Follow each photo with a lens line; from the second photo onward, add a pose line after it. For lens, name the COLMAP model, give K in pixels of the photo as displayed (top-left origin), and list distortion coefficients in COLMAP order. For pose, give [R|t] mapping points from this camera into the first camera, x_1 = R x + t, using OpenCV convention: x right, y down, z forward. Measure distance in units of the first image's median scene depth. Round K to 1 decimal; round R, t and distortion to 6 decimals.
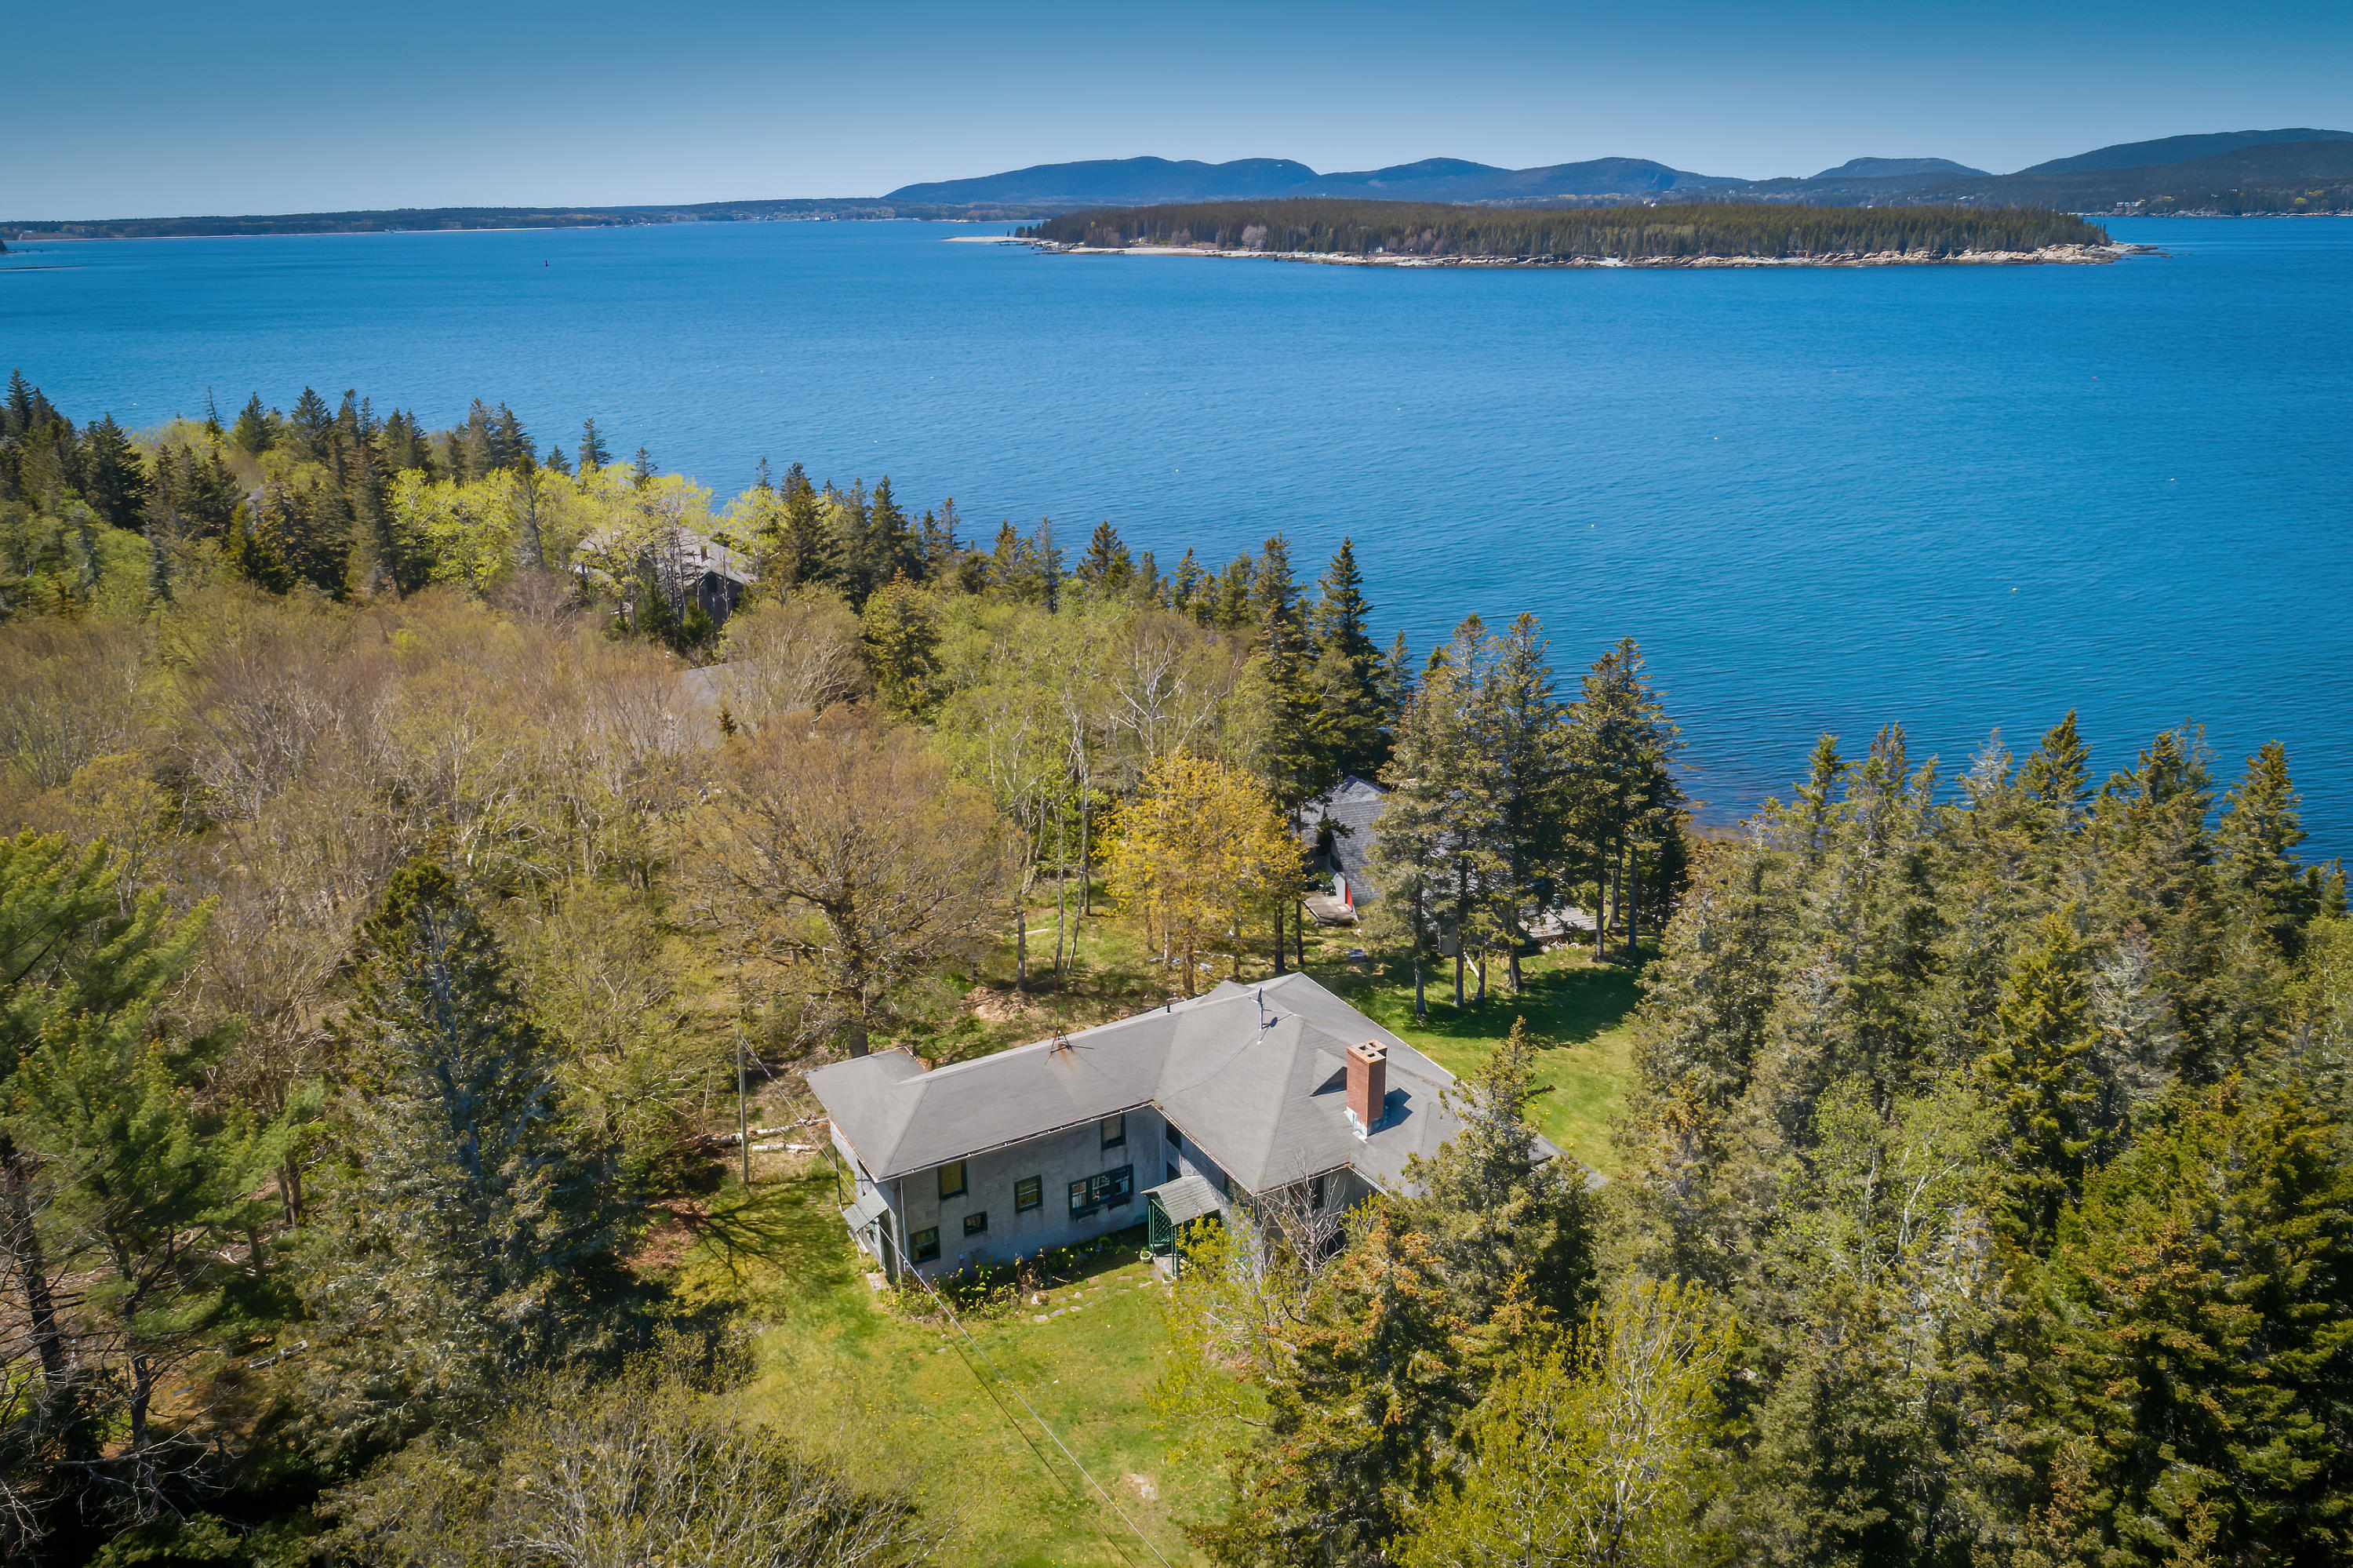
lens RADIAL K [[1654.3, 0, 1176.5], [0, 1654.3, 784.0], [0, 0, 1]] dist [-0.005272, -0.000425]
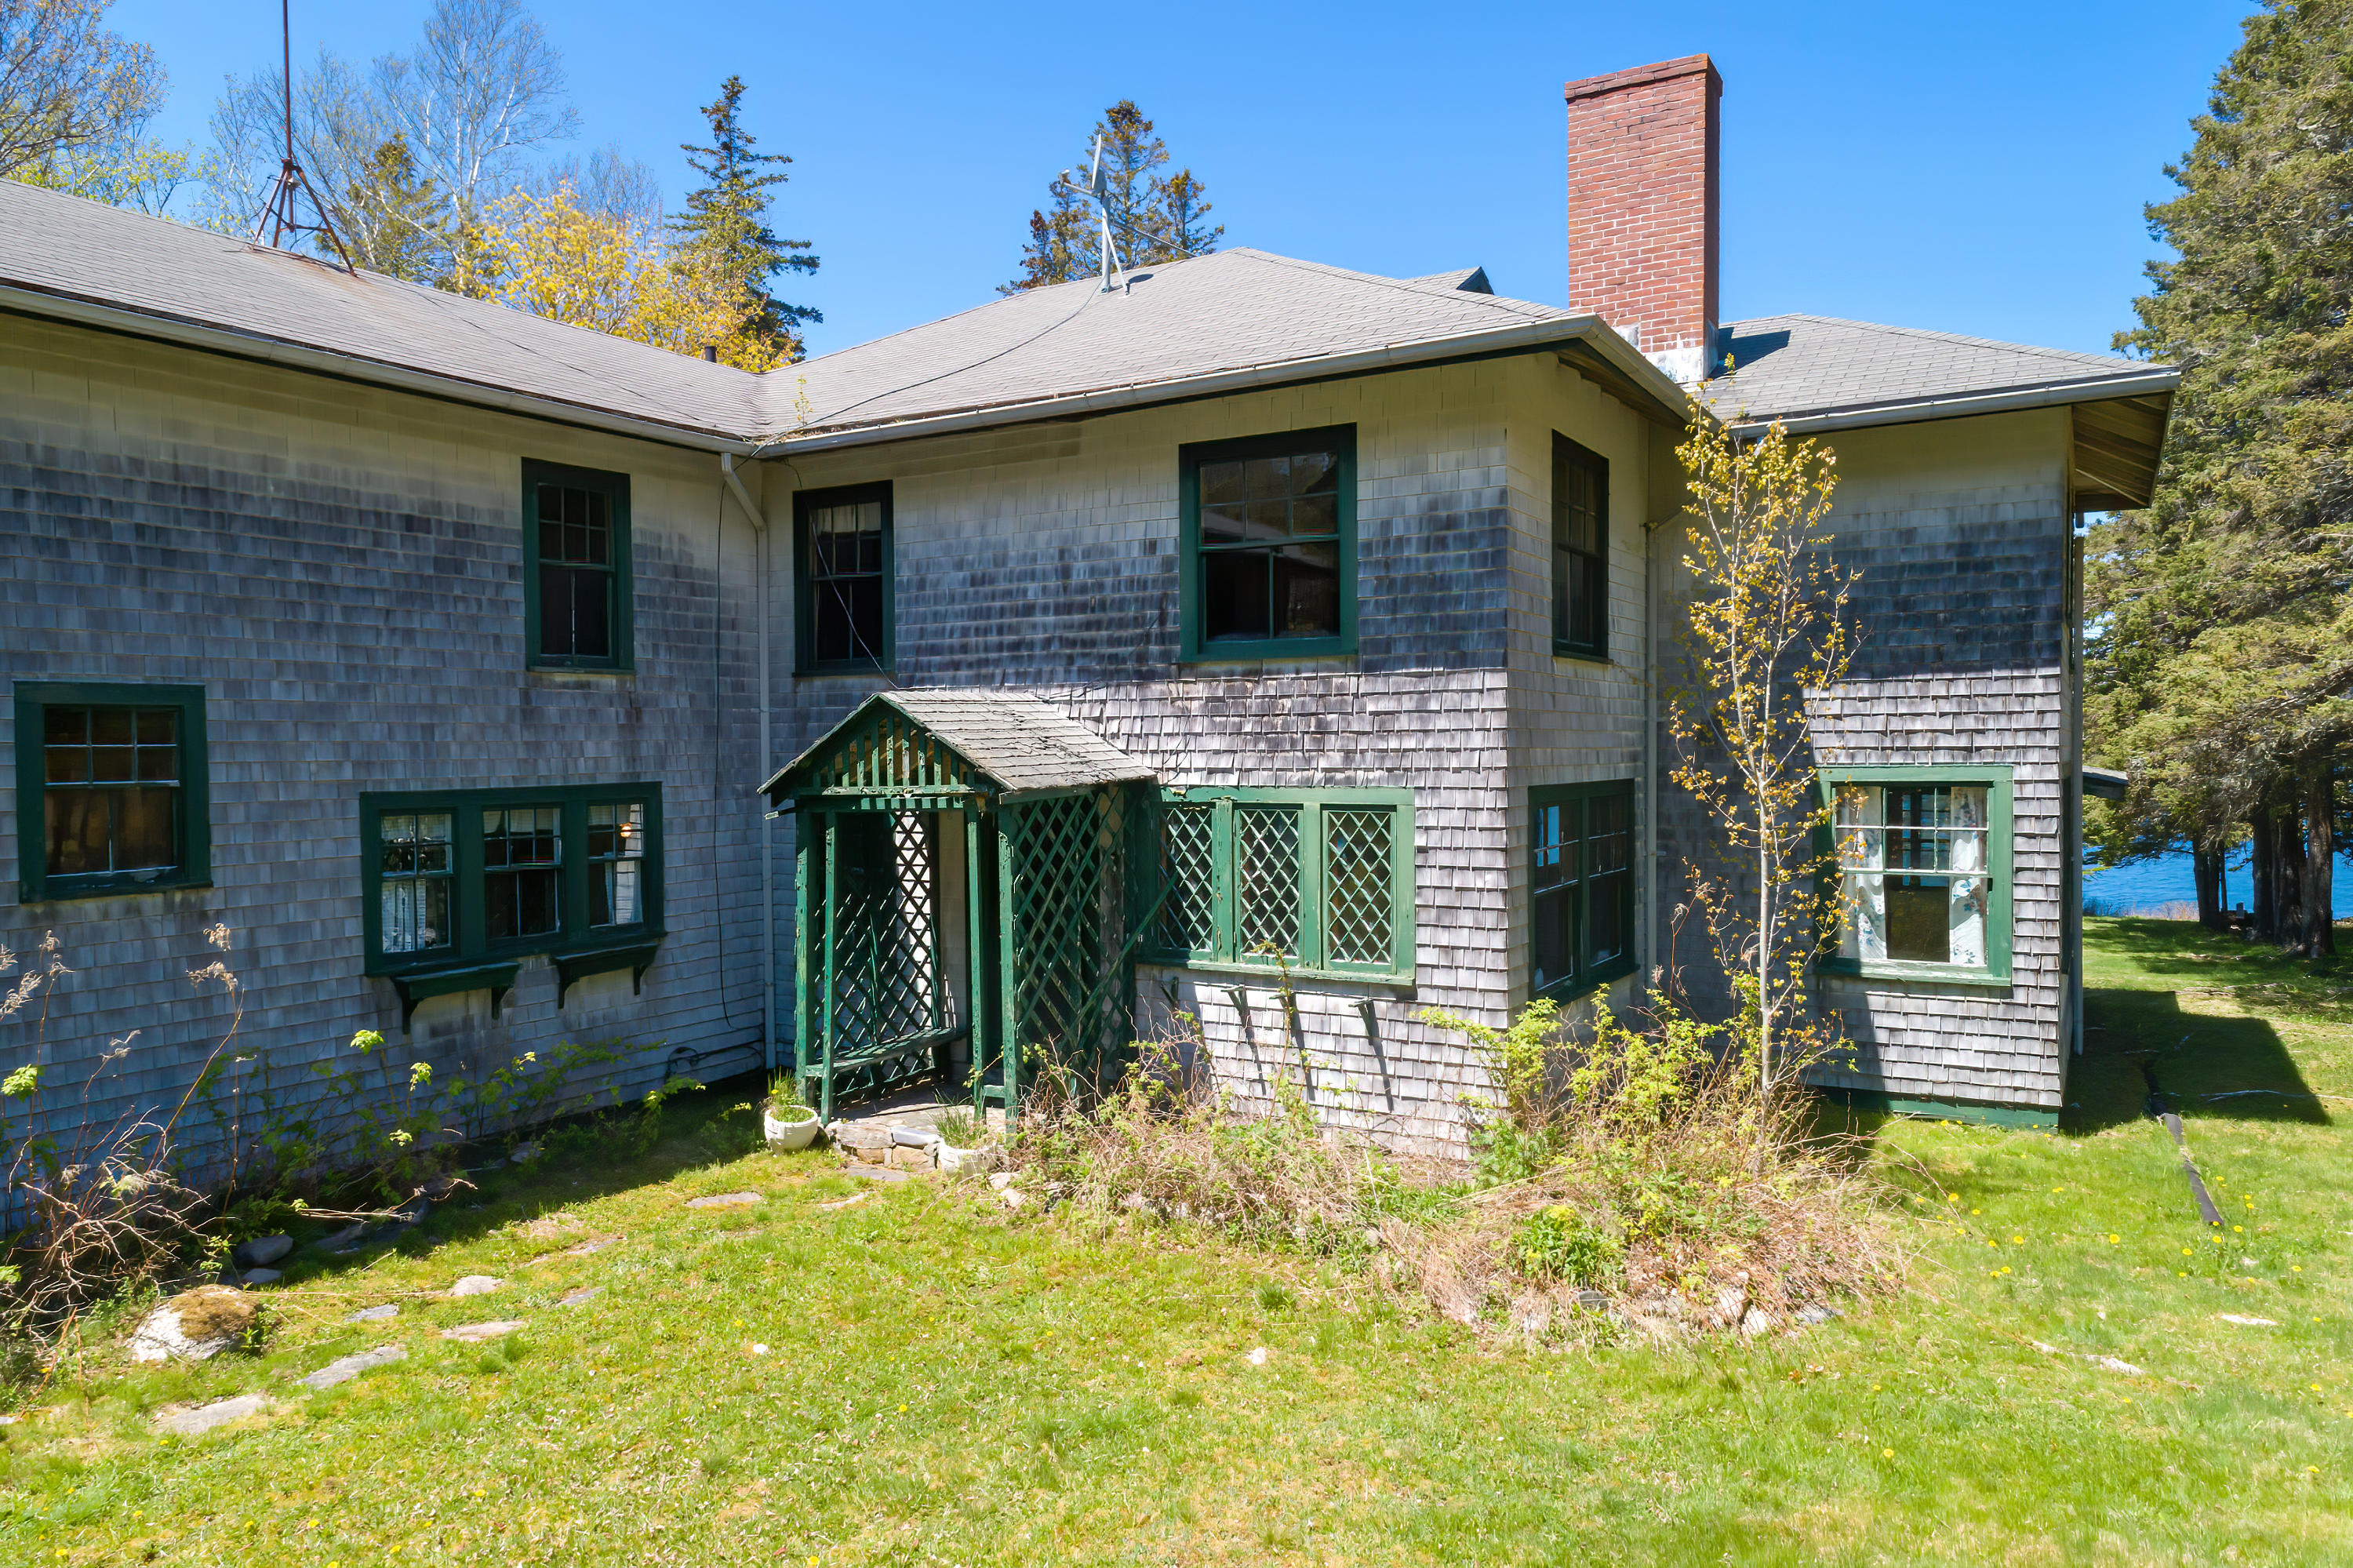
lens RADIAL K [[1568.4, 0, 1176.5], [0, 1568.4, 784.0], [0, 0, 1]] dist [-0.008333, 0.006585]
pose [[0.872769, -0.014834, 0.487908, -0.068275], [0.160090, 0.952953, -0.257395, 0.289332], [-0.461135, 0.302756, 0.834082, 0.764490]]
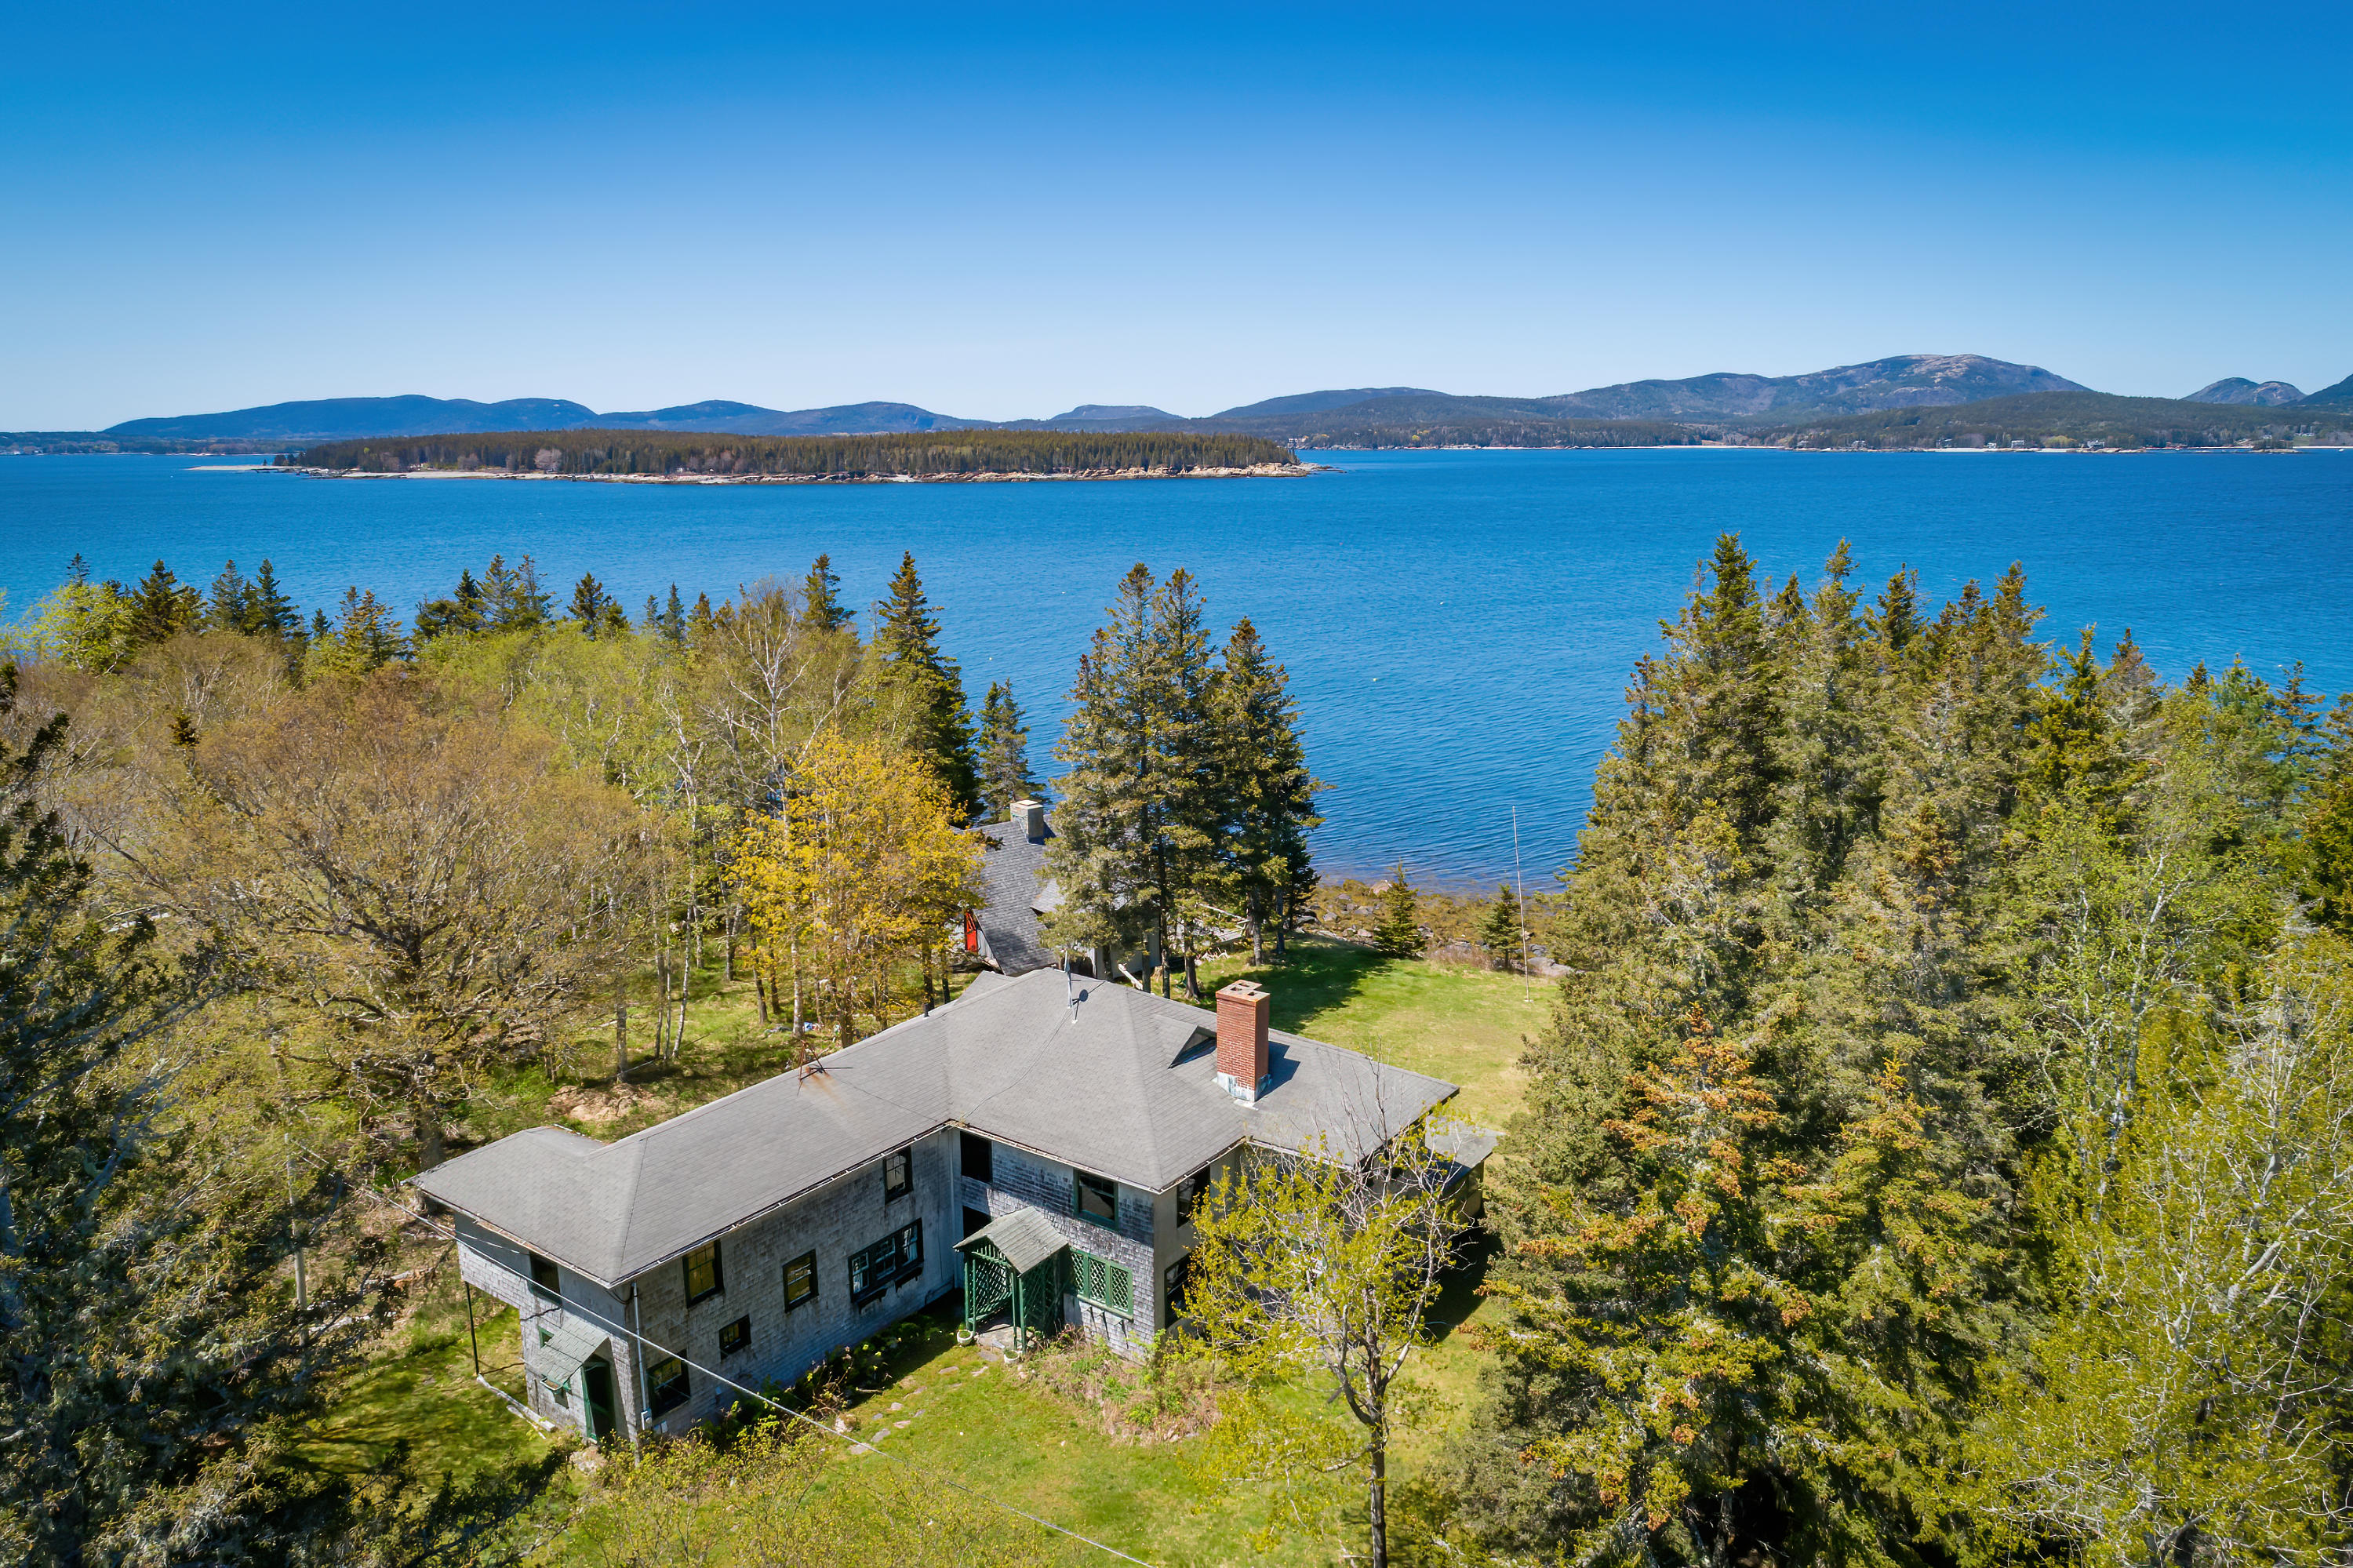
lens RADIAL K [[1568.4, 0, 1176.5], [0, 1568.4, 784.0], [0, 0, 1]] dist [-0.008333, 0.006585]
pose [[0.912451, -0.082084, 0.400868, -0.182016], [0.128901, 0.987454, -0.091208, 0.113791], [-0.388352, 0.134896, 0.911584, 0.284260]]
